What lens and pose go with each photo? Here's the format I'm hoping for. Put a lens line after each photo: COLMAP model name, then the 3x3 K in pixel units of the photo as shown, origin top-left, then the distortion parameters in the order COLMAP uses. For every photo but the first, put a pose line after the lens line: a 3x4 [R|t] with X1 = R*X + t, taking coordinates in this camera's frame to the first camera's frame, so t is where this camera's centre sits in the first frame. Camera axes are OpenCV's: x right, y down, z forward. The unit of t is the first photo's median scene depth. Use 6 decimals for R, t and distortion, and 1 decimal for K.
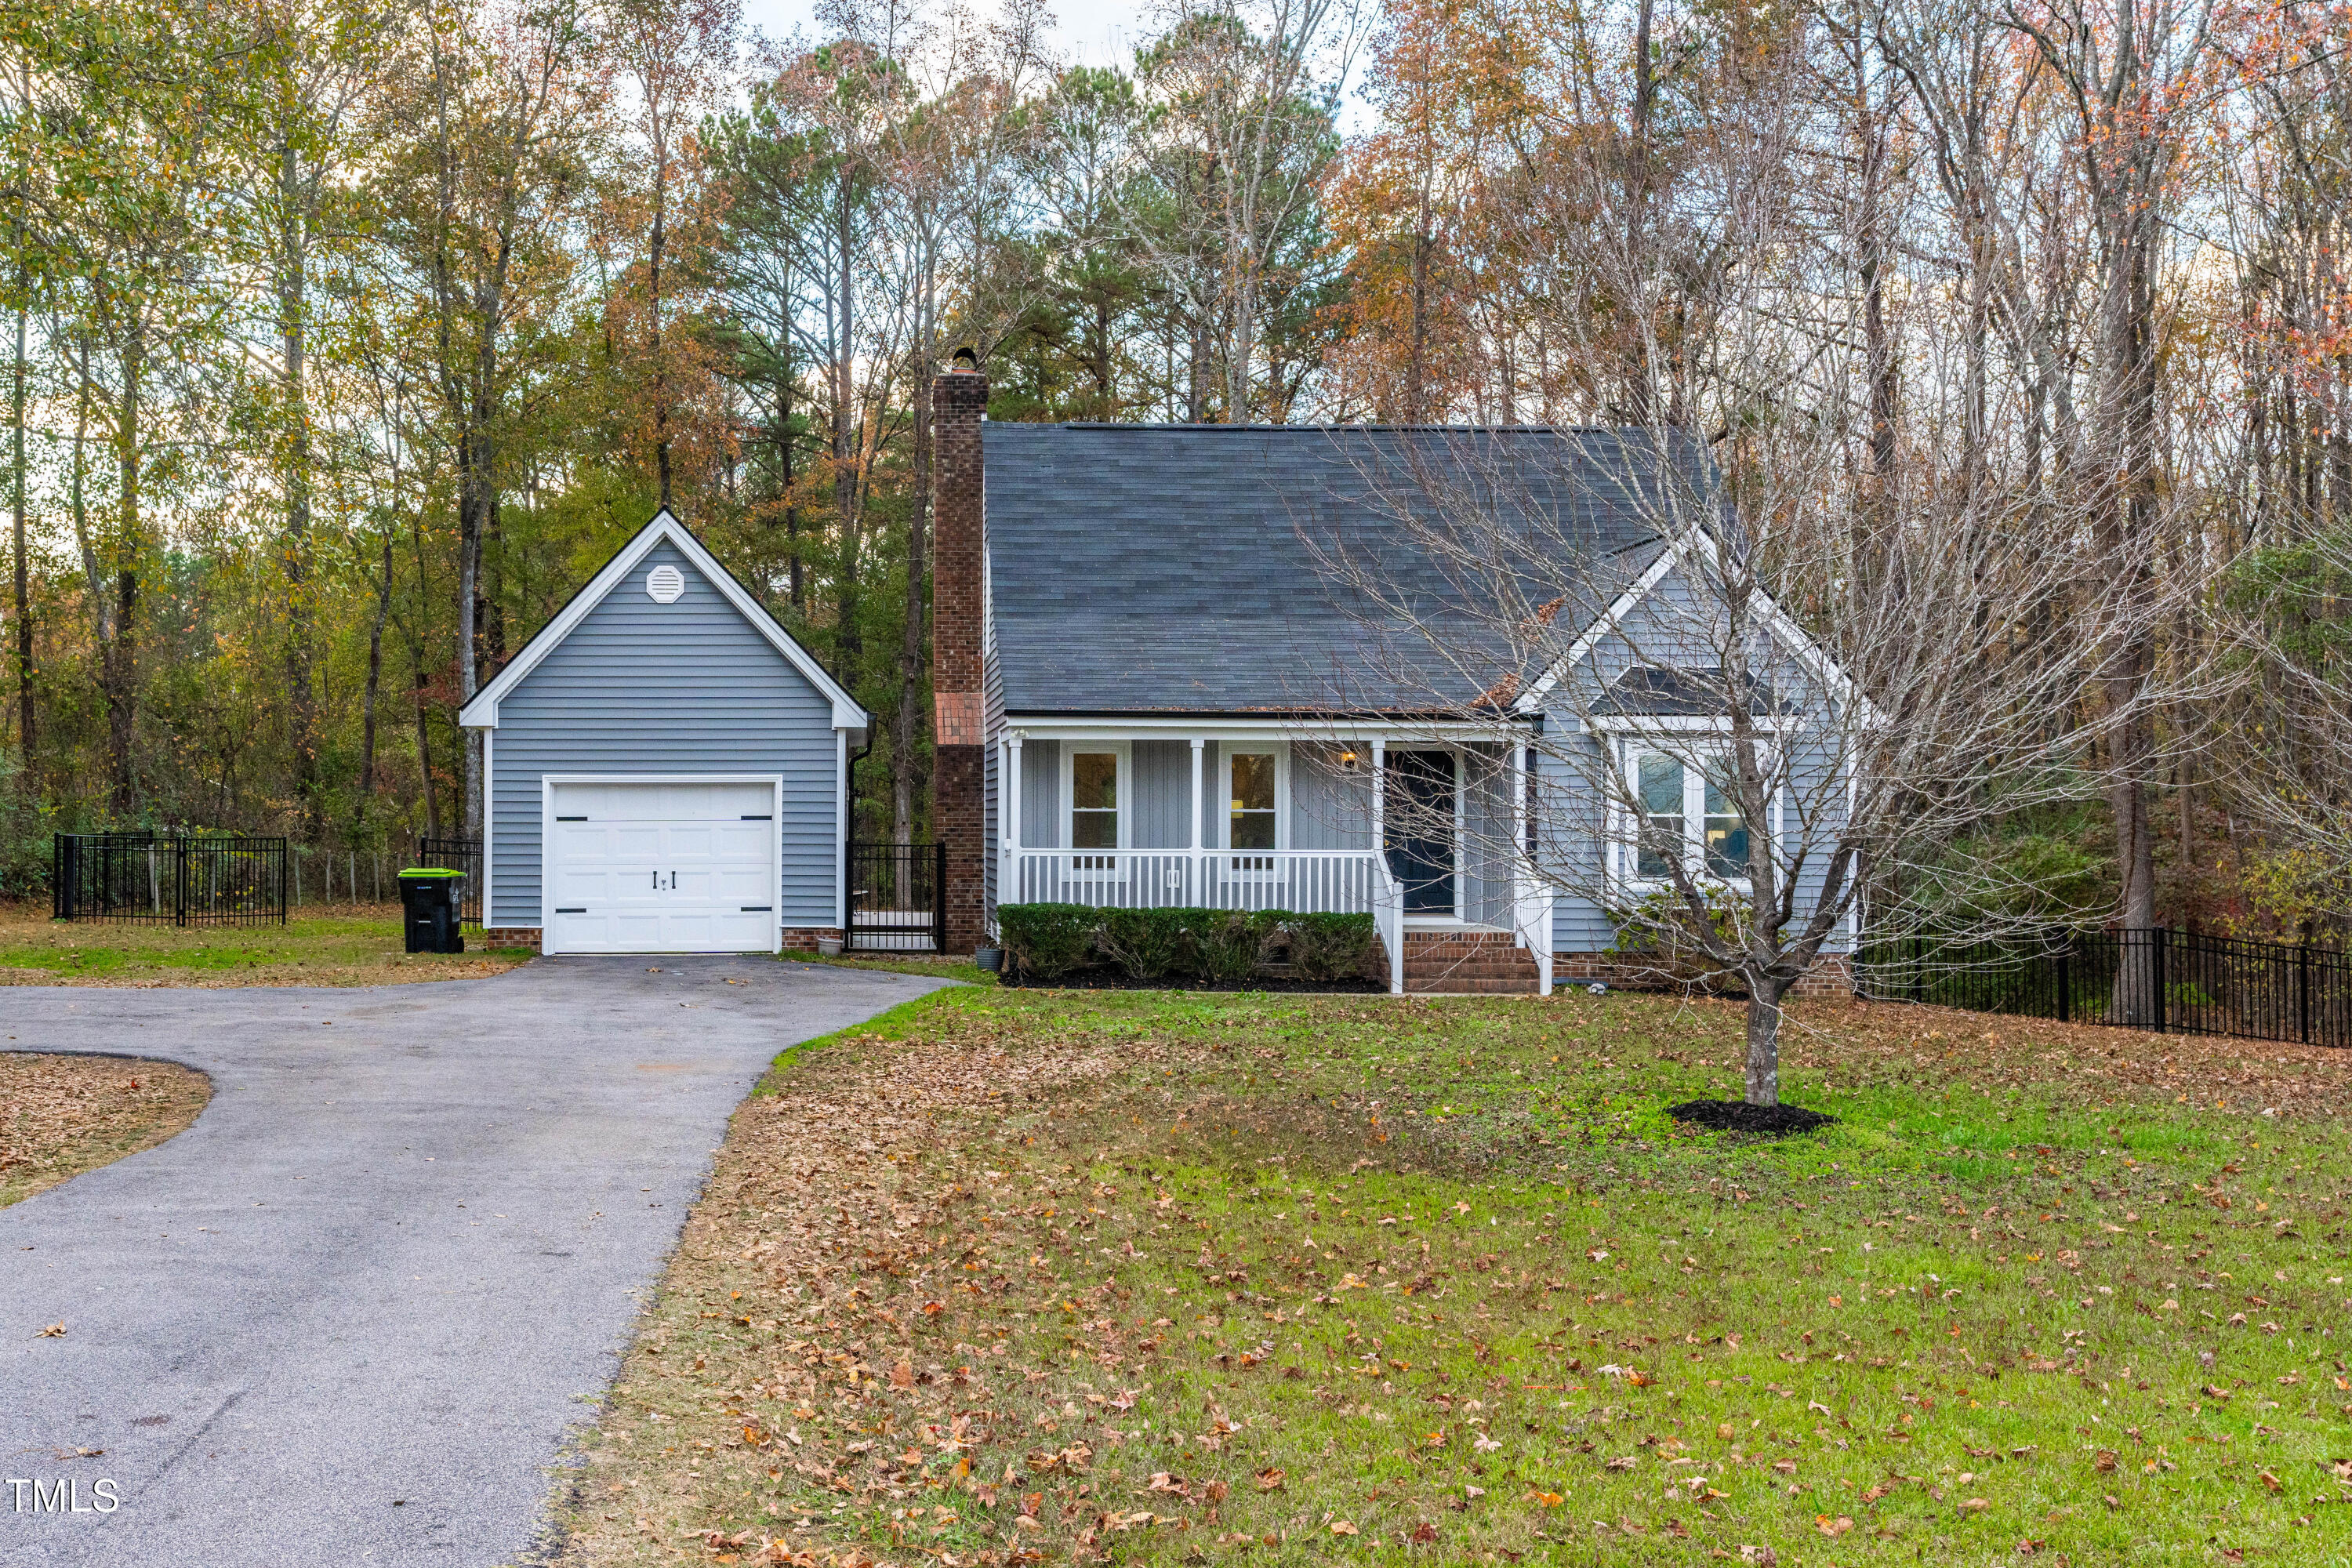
lens RADIAL K [[1893.7, 0, 1176.0], [0, 1893.7, 784.0], [0, 0, 1]] dist [0.003372, 0.000477]
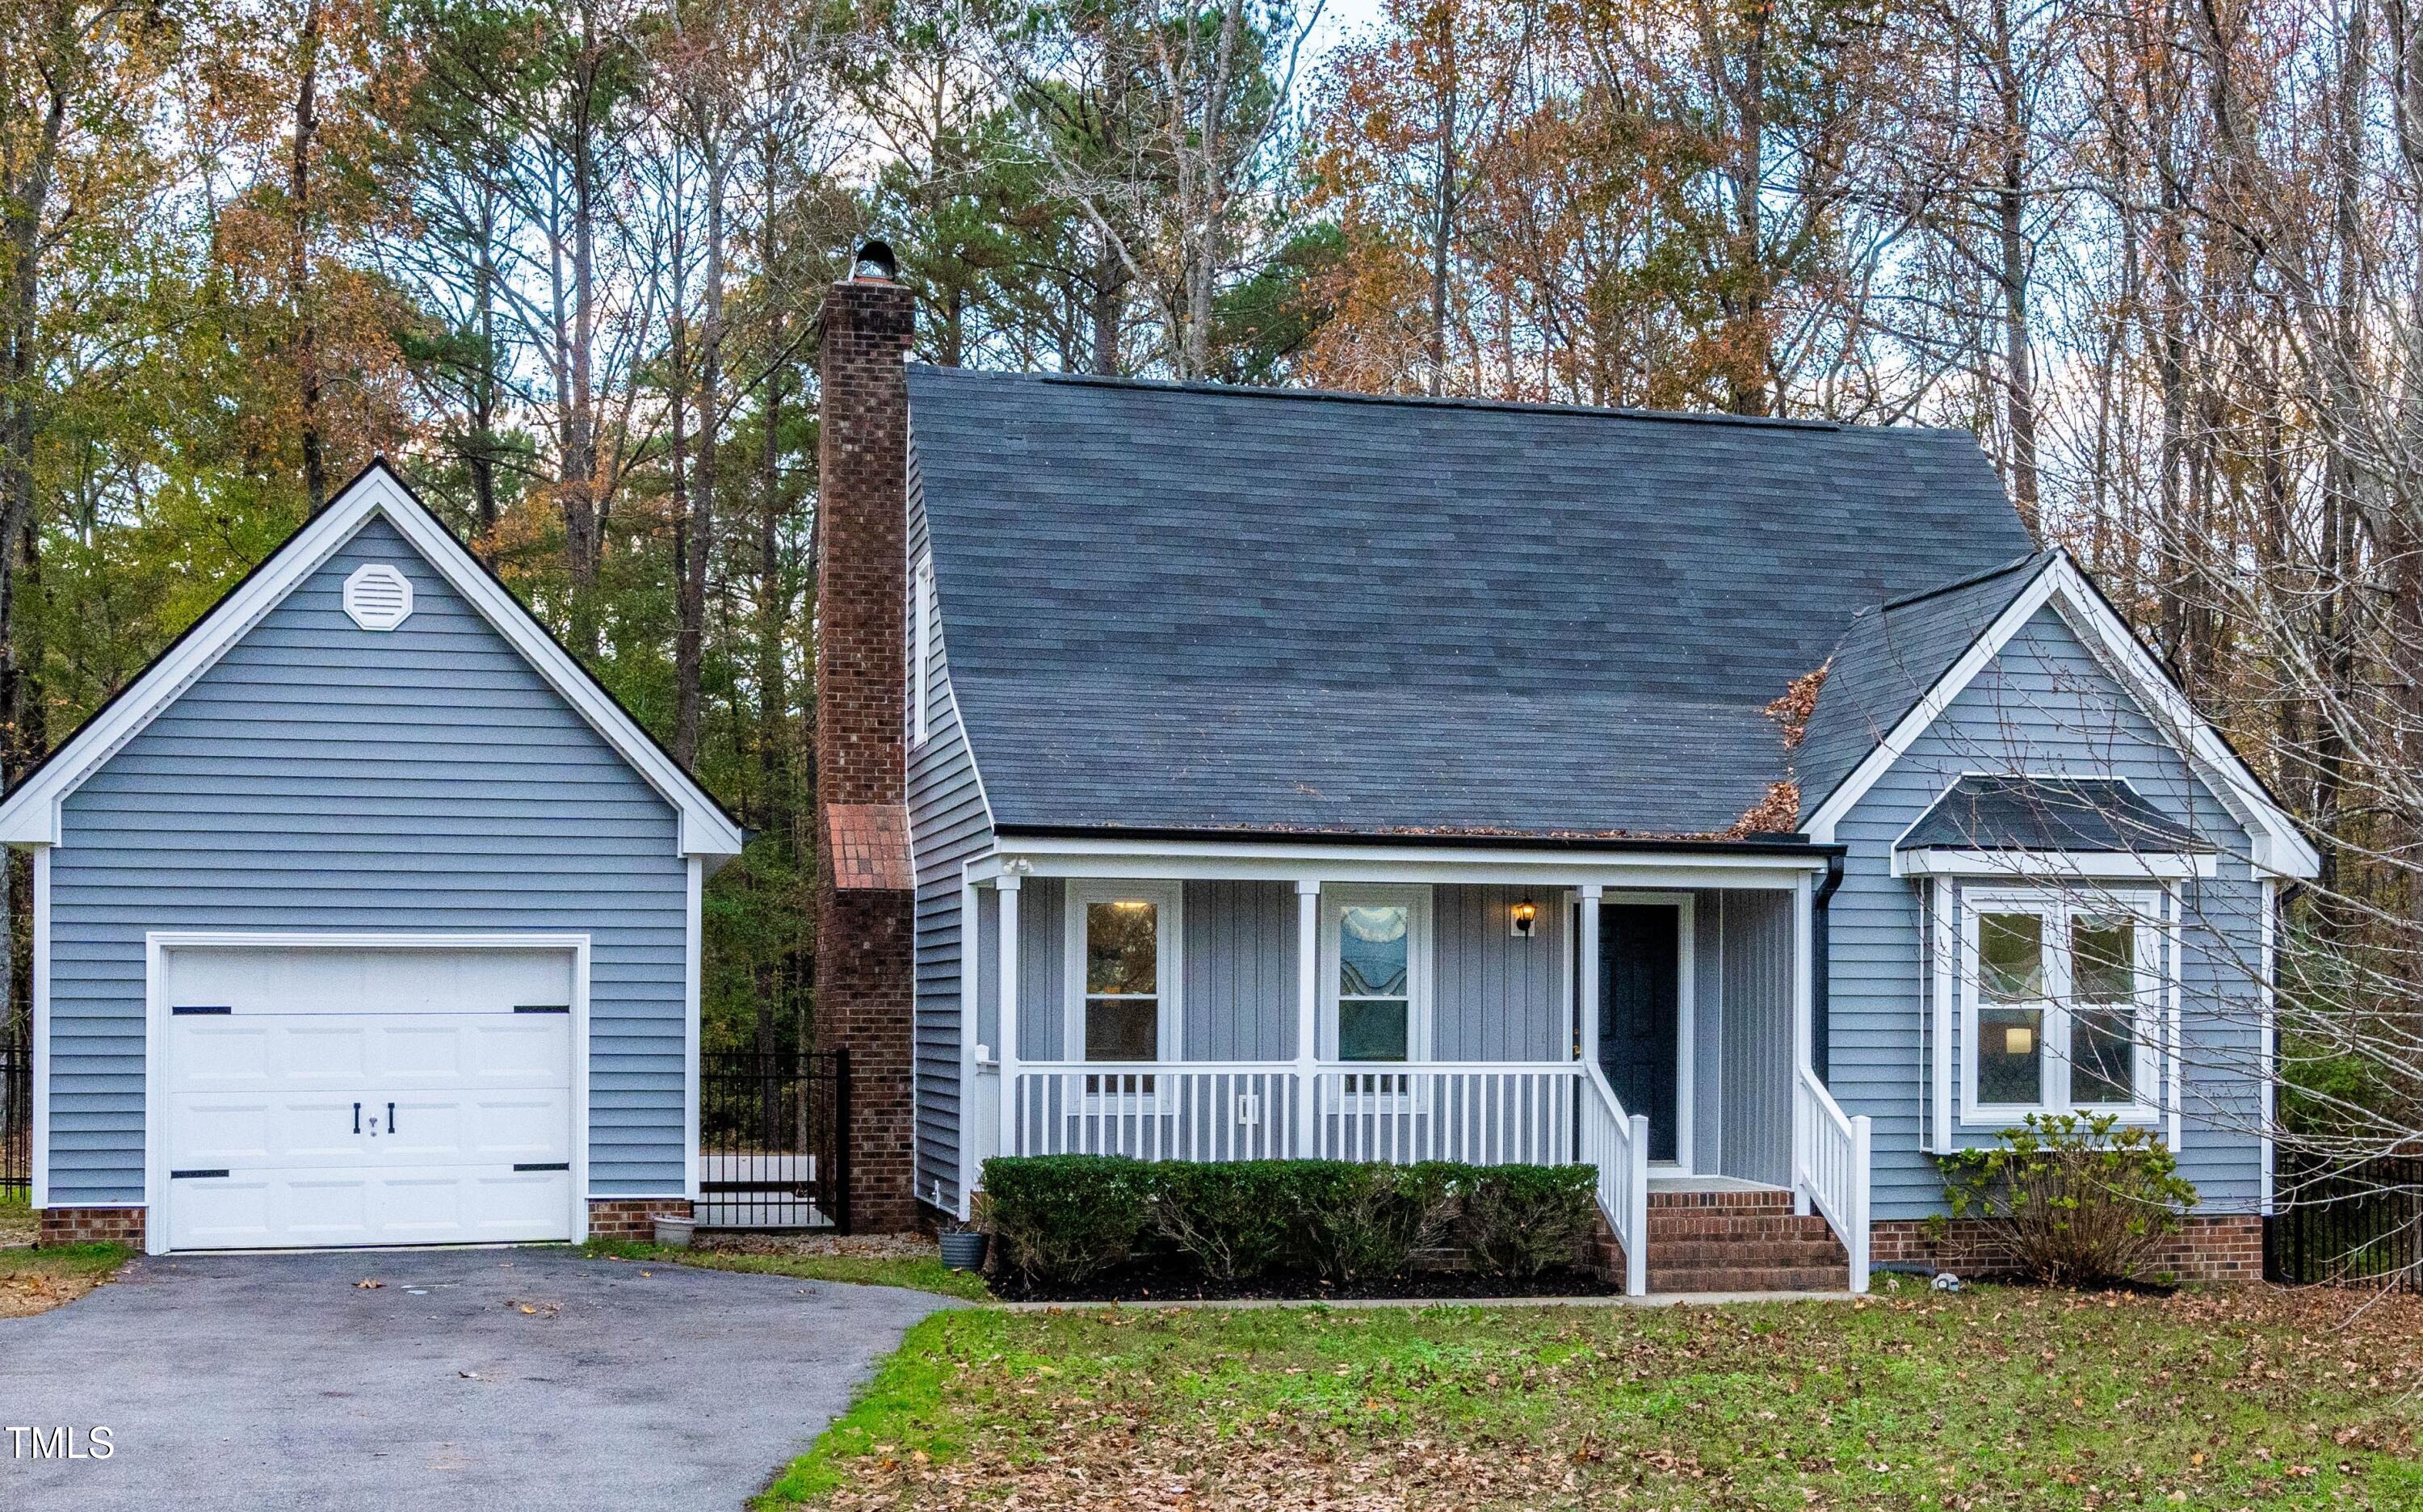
lens RADIAL K [[2105.2, 0, 1211.3], [0, 2105.2, 983.1], [0, 0, 1]] dist [-0.013327, -0.009837]
pose [[0.983898, 0.003193, 0.178700, -0.136003], [-0.004413, 0.999970, 0.006434, 0.004947], [-0.178674, -0.007119, 0.983883, 0.336122]]
